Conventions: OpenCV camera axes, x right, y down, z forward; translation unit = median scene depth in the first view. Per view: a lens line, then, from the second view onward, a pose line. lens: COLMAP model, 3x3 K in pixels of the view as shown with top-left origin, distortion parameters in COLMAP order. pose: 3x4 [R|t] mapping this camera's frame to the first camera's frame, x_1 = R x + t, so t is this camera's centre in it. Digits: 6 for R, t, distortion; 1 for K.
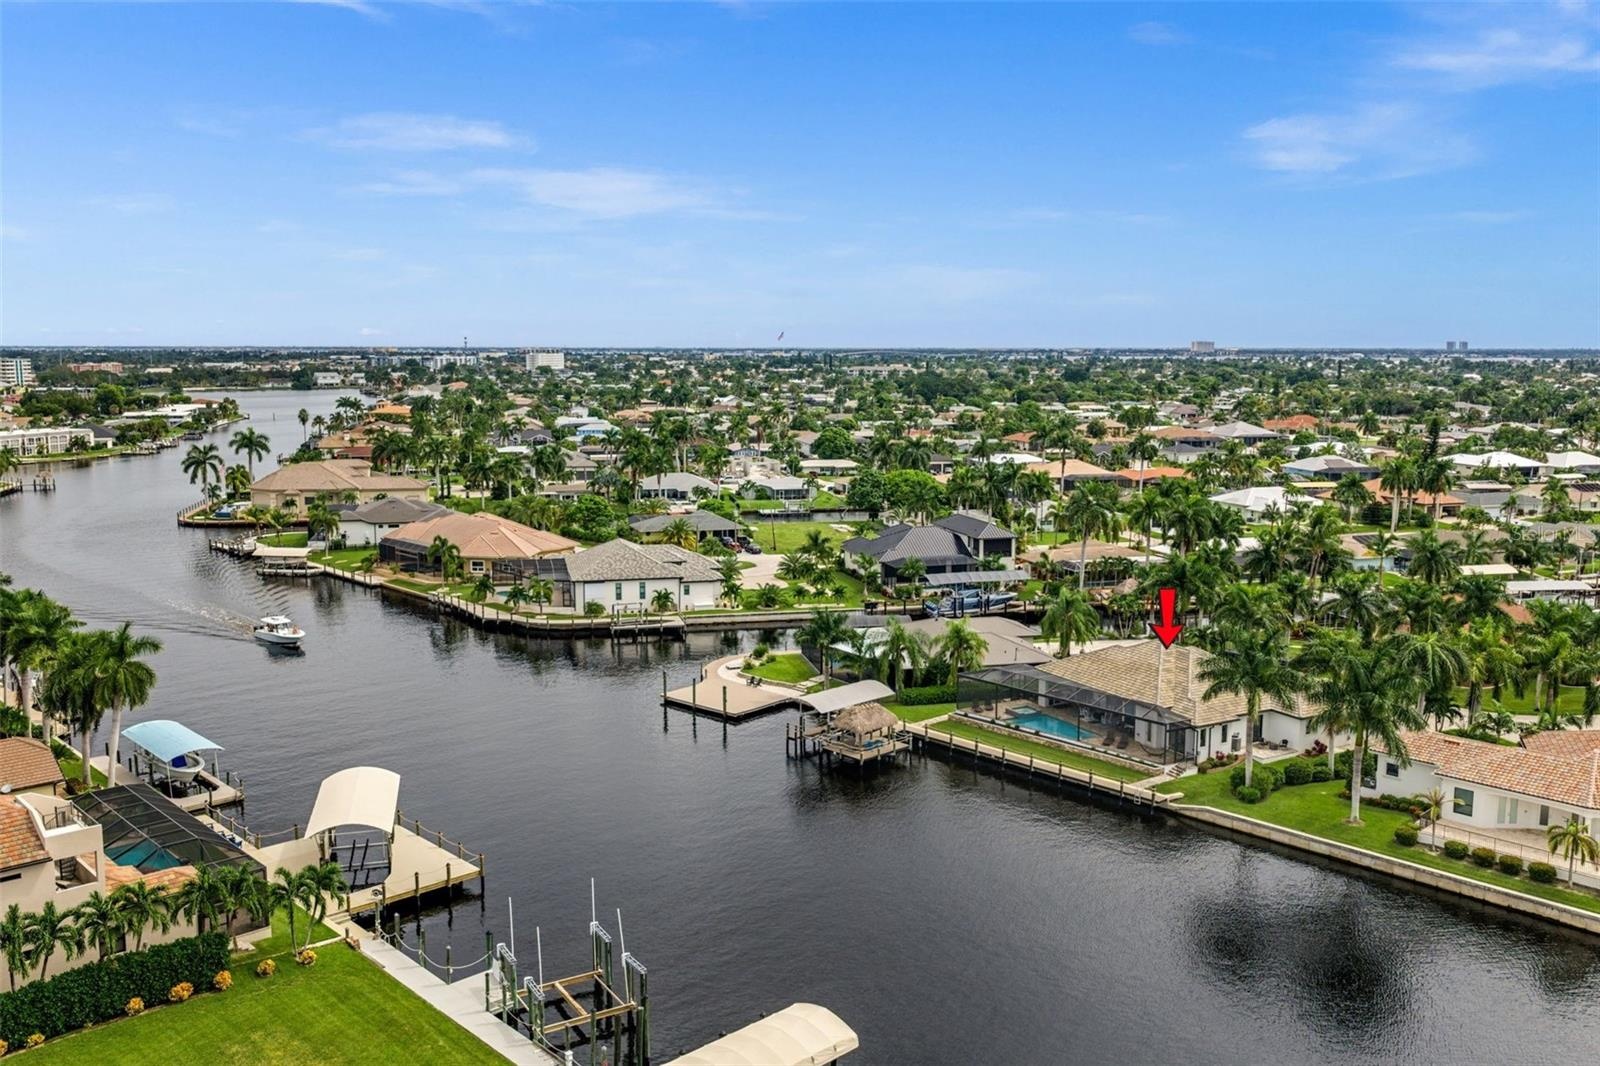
lens RADIAL K [[1347.4, 0, 798.2], [0, 1347.4, 529.9], [0, 0, 1]] dist [0.034469, -0.057729]
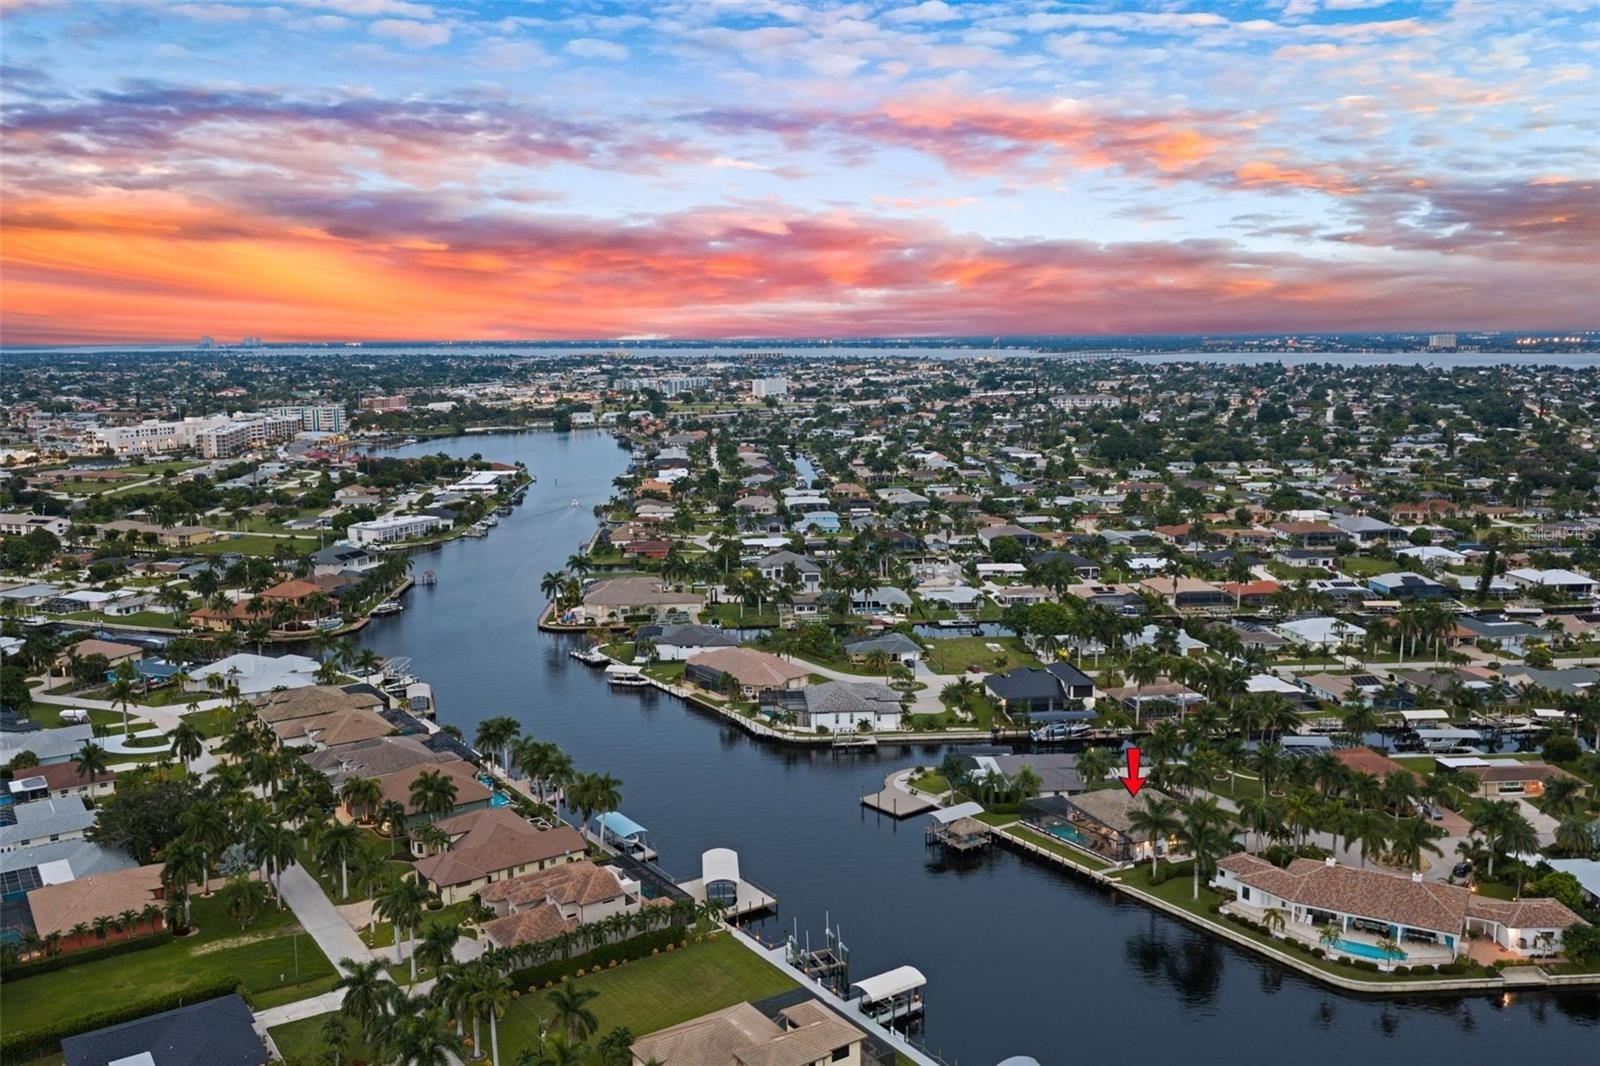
lens RADIAL K [[1347.4, 0, 798.2], [0, 1347.4, 529.9], [0, 0, 1]] dist [0.034469, -0.057729]
pose [[0.987216, 0.010782, -0.159023, 0.105879], [-0.009399, 0.999911, 0.009446, -0.271717], [0.159111, -0.007831, 0.987230, -0.845854]]
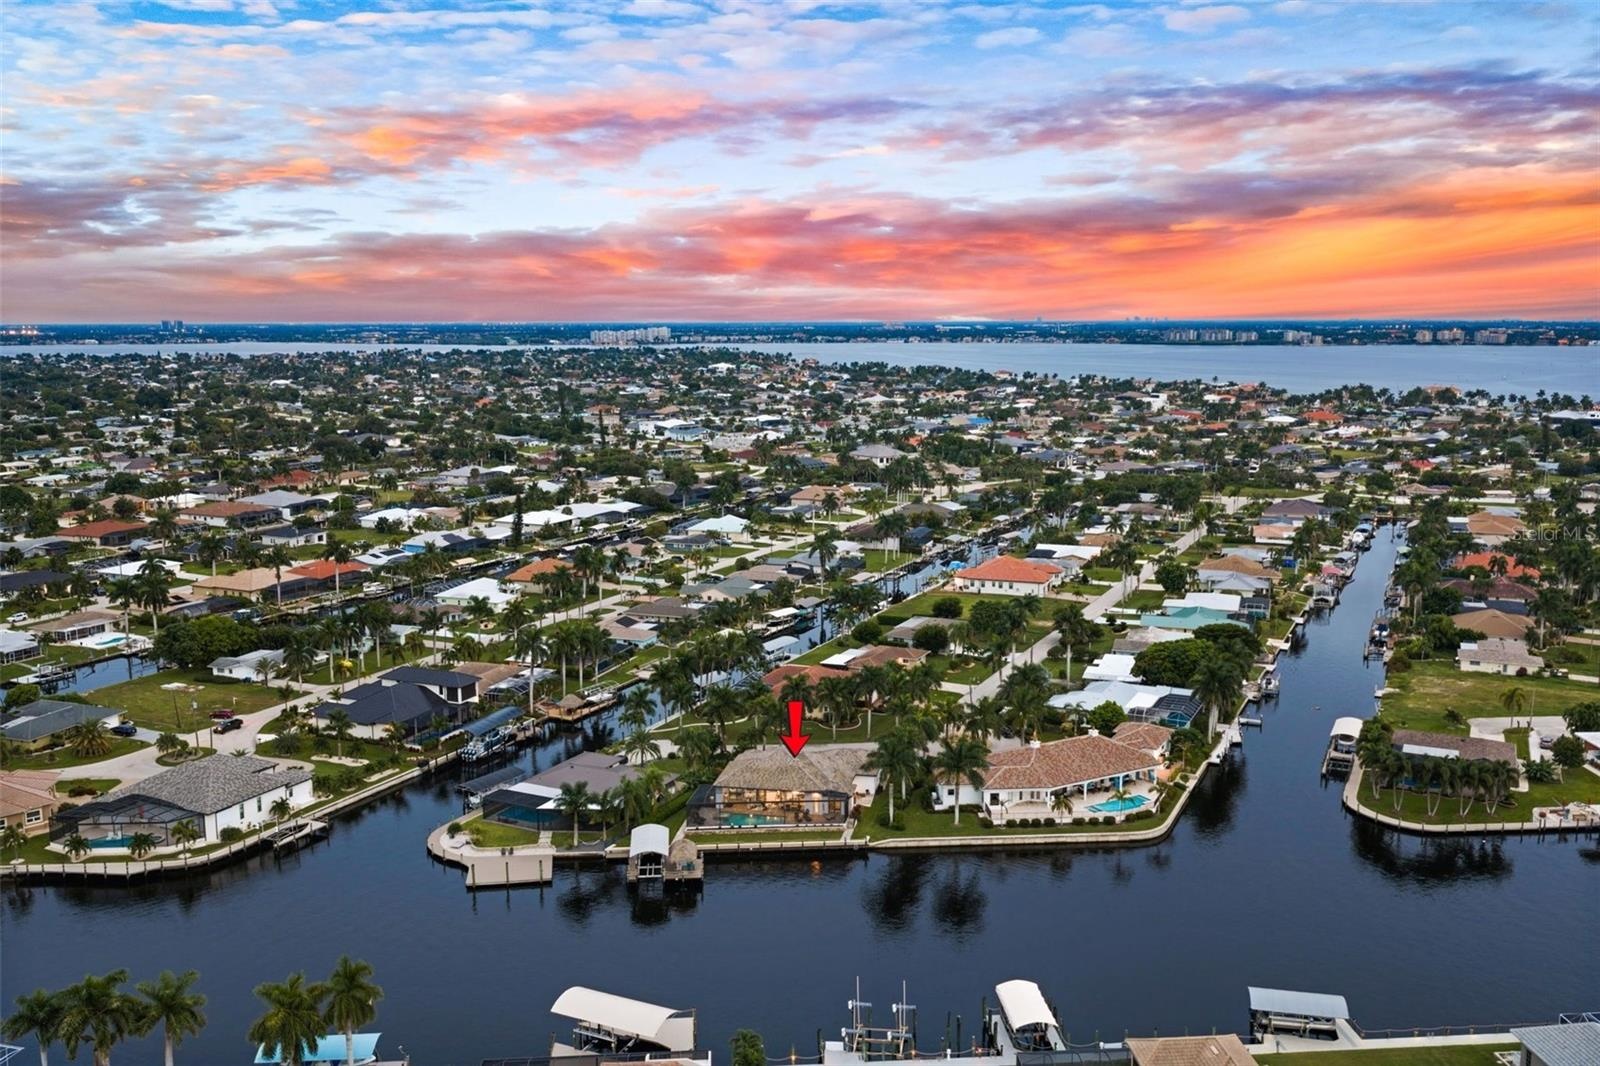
lens RADIAL K [[1347.4, 0, 798.2], [0, 1347.4, 529.9], [0, 0, 1]] dist [0.034469, -0.057729]
pose [[0.627374, -0.122036, 0.769096, -0.913208], [0.108804, 0.991693, 0.068602, -0.282355], [-0.771079, 0.040641, 0.635441, -0.064659]]
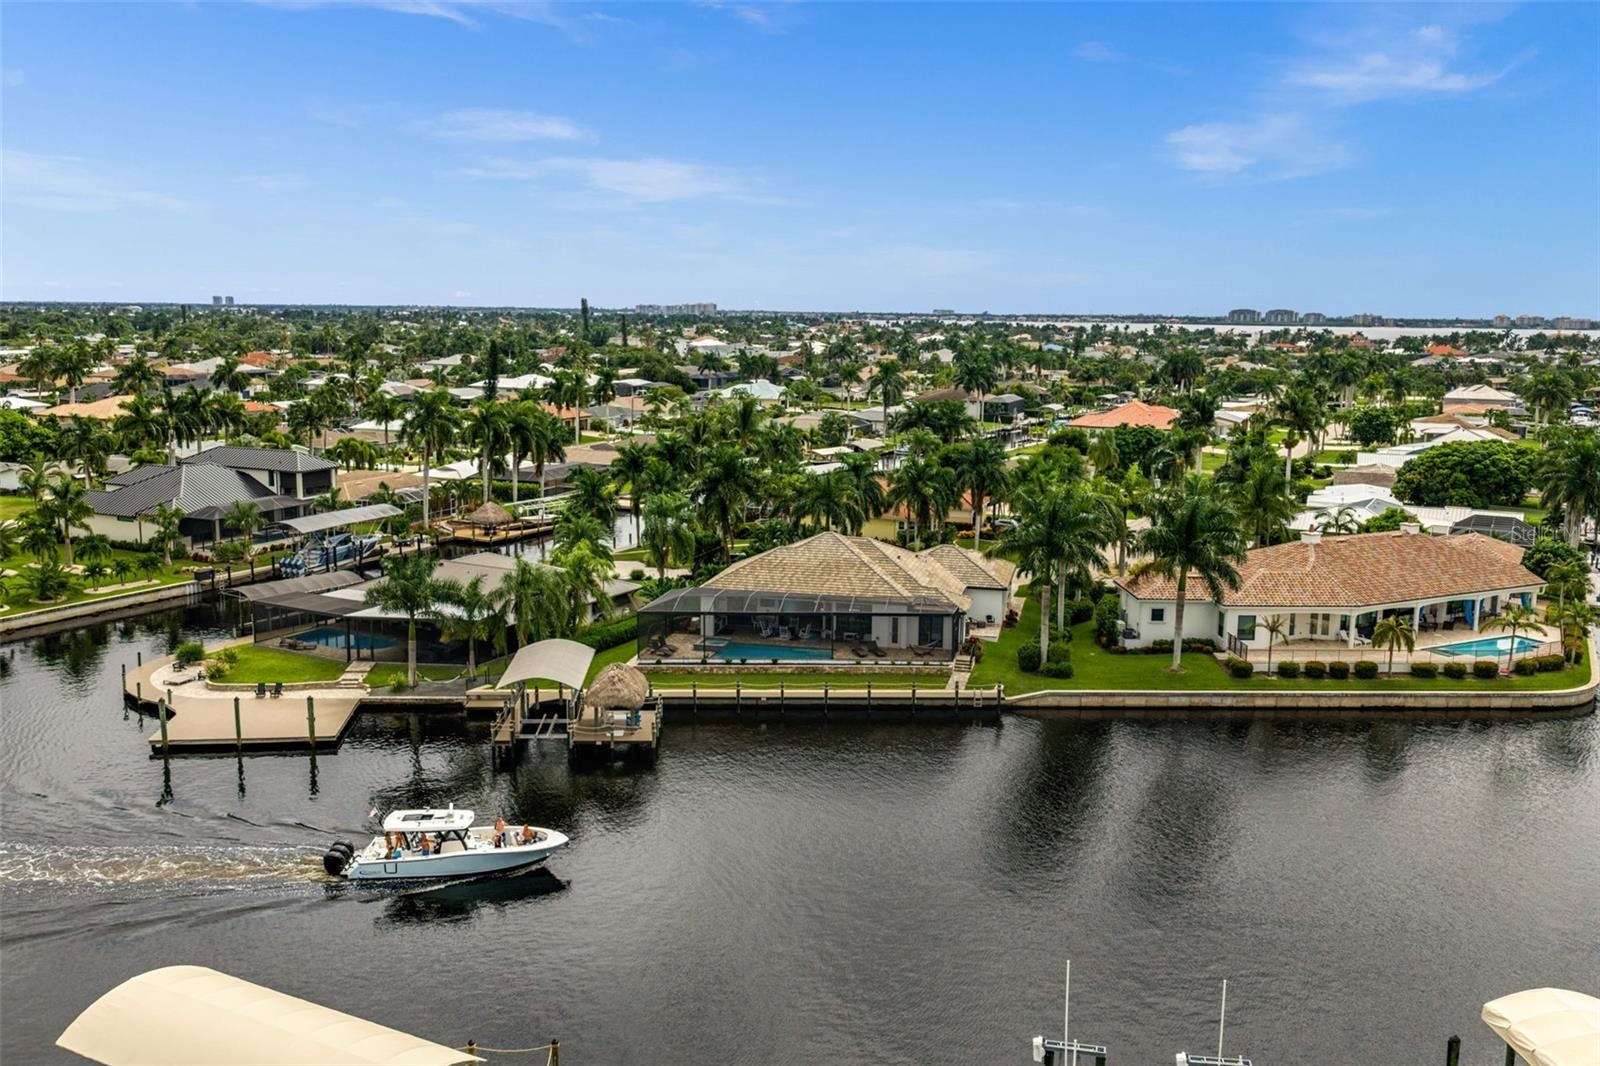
lens RADIAL K [[1347.4, 0, 798.2], [0, 1347.4, 529.9], [0, 0, 1]] dist [0.034469, -0.057729]
pose [[0.655526, -0.115529, 0.746283, -0.376586], [0.091992, 0.993085, 0.072930, 0.014260], [-0.749549, 0.020845, 0.661621, 0.426779]]
